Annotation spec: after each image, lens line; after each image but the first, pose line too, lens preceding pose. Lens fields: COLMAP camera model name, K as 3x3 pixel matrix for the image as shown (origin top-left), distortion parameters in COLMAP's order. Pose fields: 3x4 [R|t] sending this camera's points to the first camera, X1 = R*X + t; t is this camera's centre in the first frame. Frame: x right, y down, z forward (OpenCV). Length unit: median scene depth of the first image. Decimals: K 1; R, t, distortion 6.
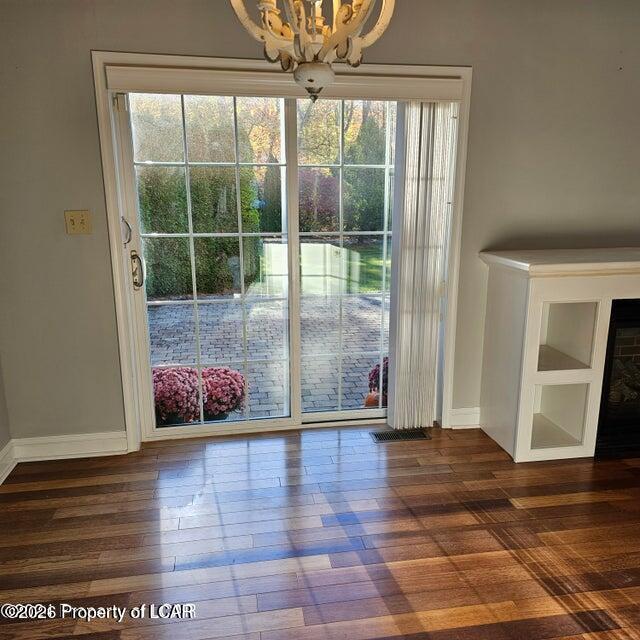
lens RADIAL K [[538.2, 0, 320.1], [0, 538.2, 318.4], [0, 0, 1]] dist [0.004124, -0.002867]
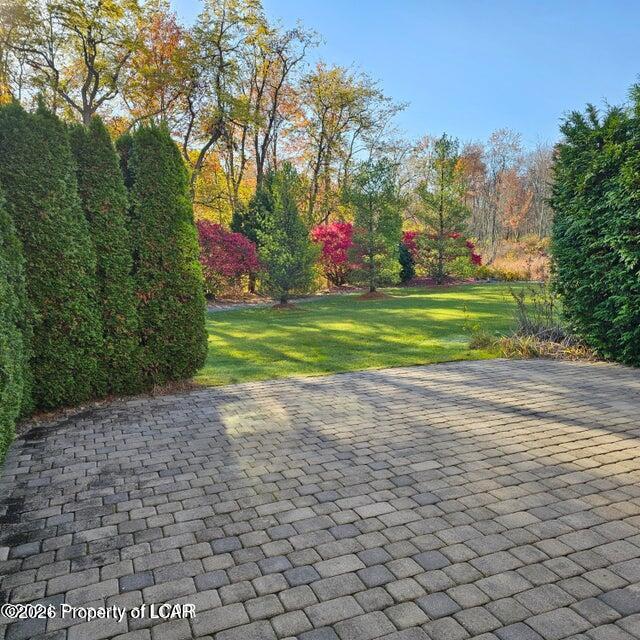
lens RADIAL K [[538.2, 0, 323.4], [0, 538.2, 310.2], [0, 0, 1]] dist [0.004124, -0.002867]
pose [[0.969036, -0.057192, 0.240206, -0.182323], [0.085582, 0.990299, -0.109467, -0.078114], [-0.231615, 0.126635, 0.964530, 0.471358]]
